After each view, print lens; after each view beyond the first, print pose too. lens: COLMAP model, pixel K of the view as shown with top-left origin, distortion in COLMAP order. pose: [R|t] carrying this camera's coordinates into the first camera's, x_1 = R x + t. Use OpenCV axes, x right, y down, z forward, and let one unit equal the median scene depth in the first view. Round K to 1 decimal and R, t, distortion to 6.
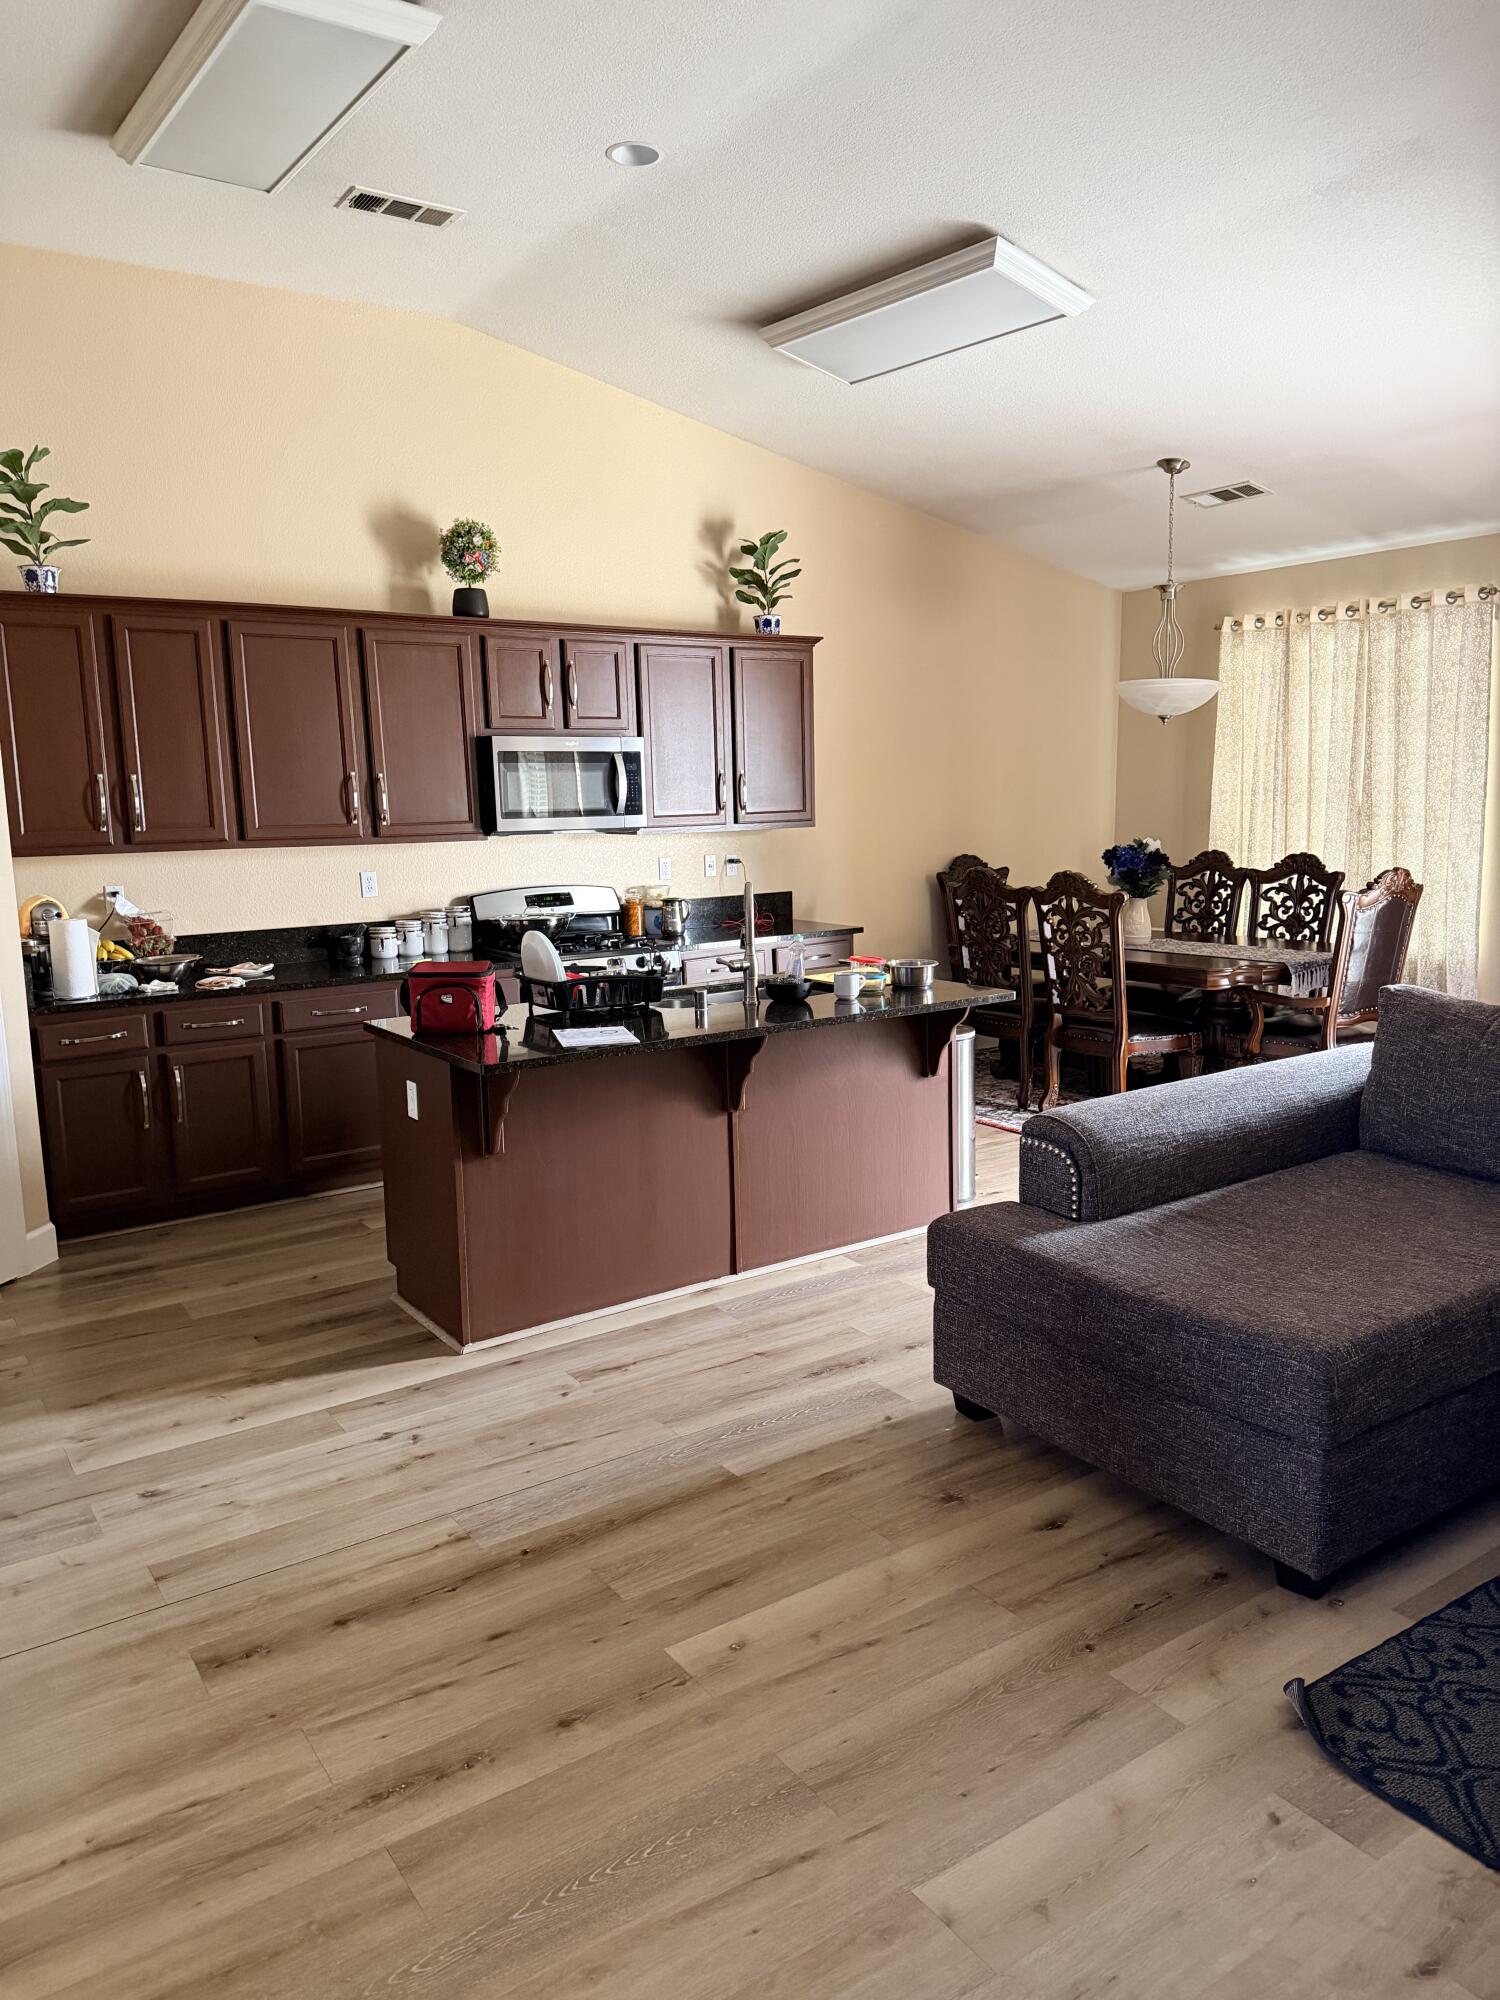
lens RADIAL K [[1437.0, 0, 745.4], [0, 1437.0, 998.6], [0, 0, 1]] dist [0.036721, -0.046684]
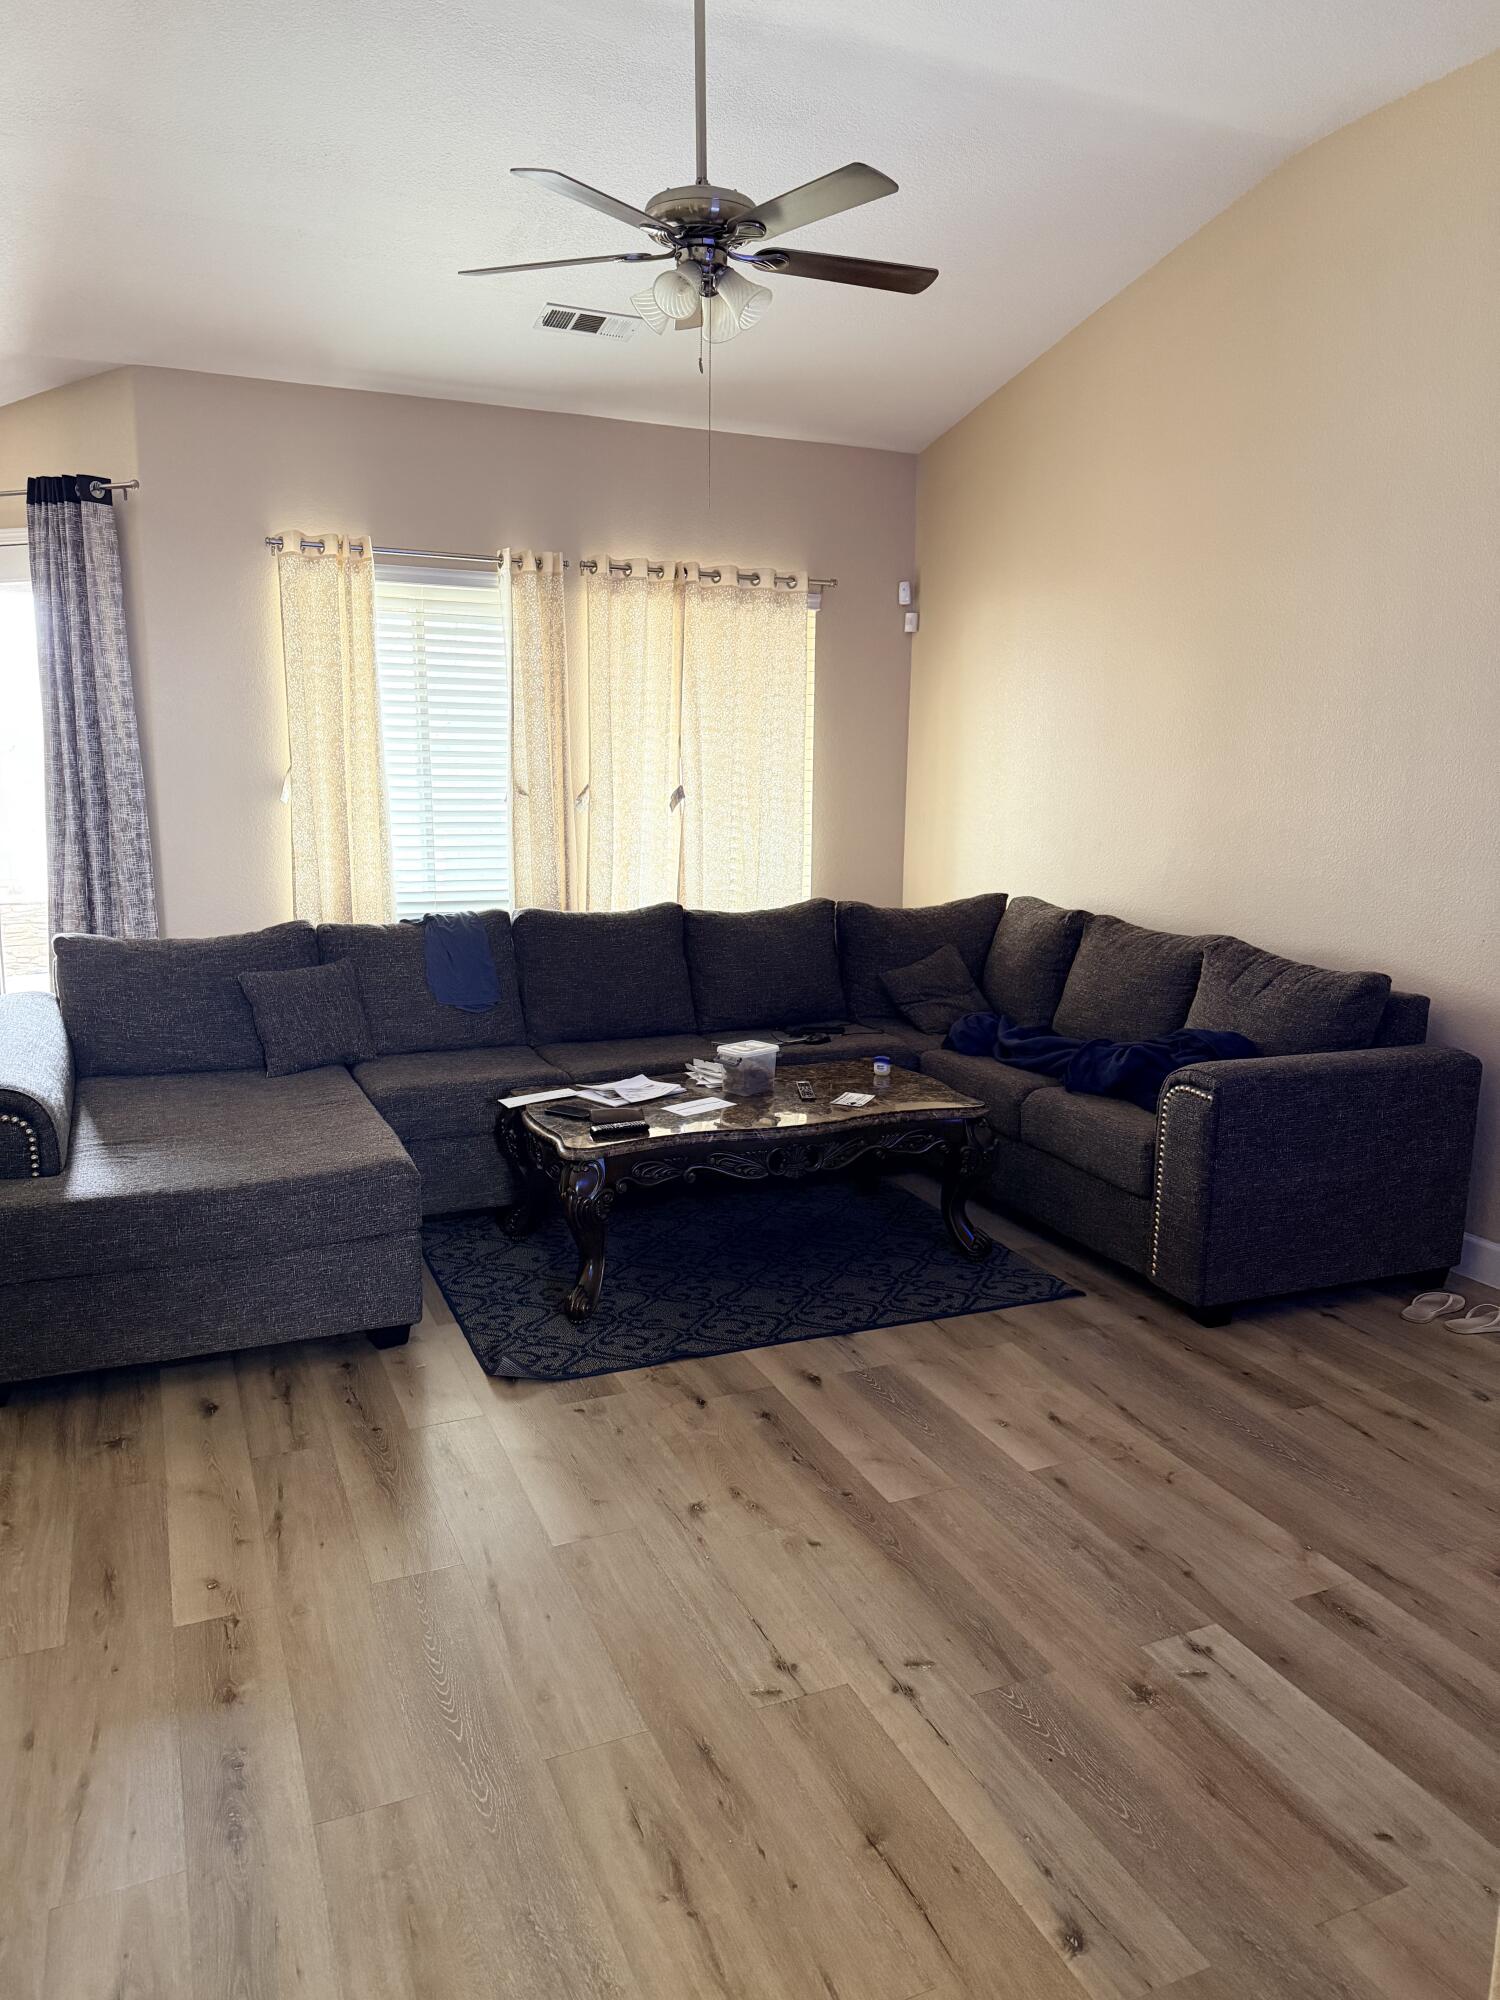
lens RADIAL K [[1437.0, 0, 743.5], [0, 1437.0, 1001.0], [0, 0, 1]] dist [0.036721, -0.046684]
pose [[0.176611, -0.141532, 0.974052, -0.890720], [0.139049, 0.983271, 0.117660, -0.030701], [-0.974410, 0.114661, 0.193337, 0.384345]]
